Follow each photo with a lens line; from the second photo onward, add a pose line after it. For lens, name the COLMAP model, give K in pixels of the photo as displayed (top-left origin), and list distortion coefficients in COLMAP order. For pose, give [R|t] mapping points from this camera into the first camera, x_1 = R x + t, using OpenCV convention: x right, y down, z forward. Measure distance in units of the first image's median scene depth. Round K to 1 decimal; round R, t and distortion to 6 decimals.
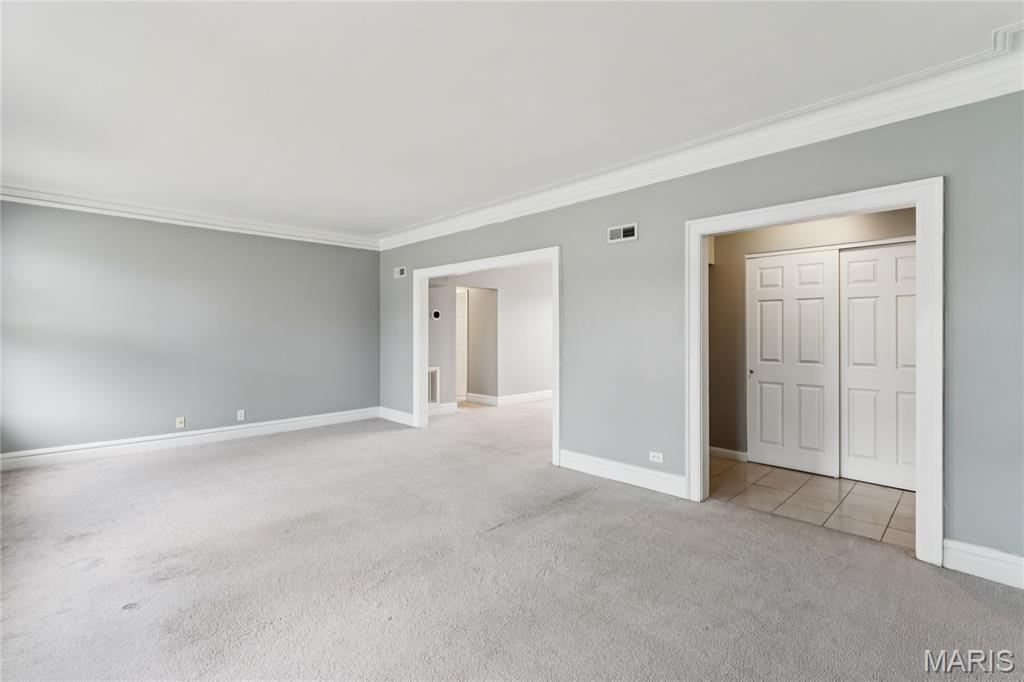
lens RADIAL K [[462.7, 0, 496.1], [0, 462.7, 335.3], [0, 0, 1]] dist [-0.001527, -0.000089]
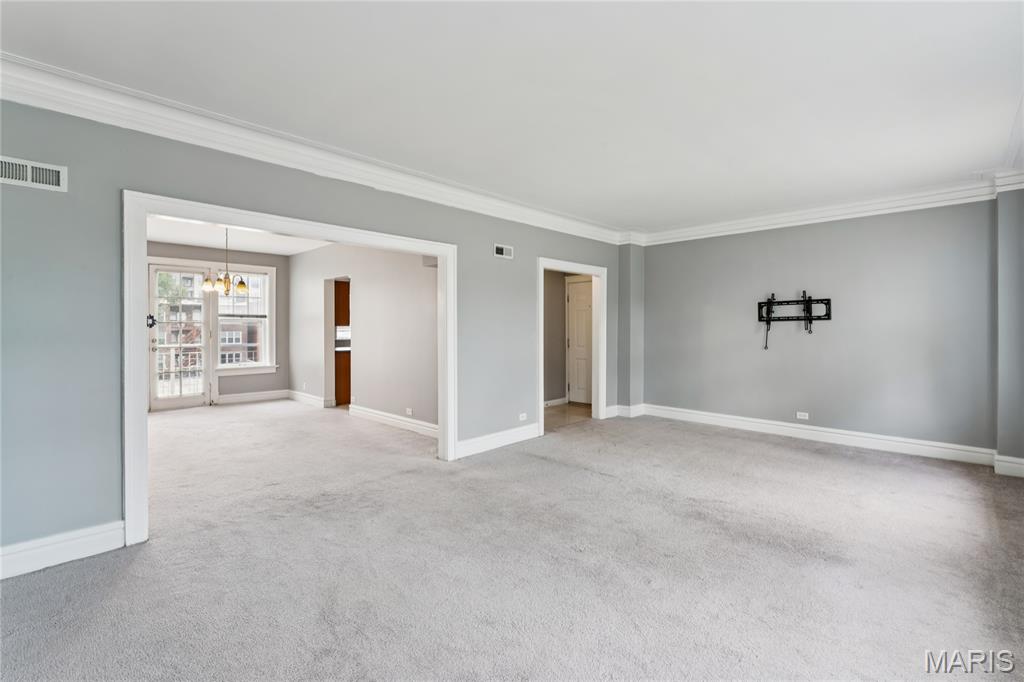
lens RADIAL K [[462.7, 0, 496.1], [0, 462.7, 335.3], [0, 0, 1]] dist [-0.001527, -0.000089]
pose [[-0.007743, -0.008758, 0.999932, -1.061434], [0.008233, 0.999927, 0.008821, 0.000160], [-0.999936, 0.008300, -0.007670, 1.081857]]
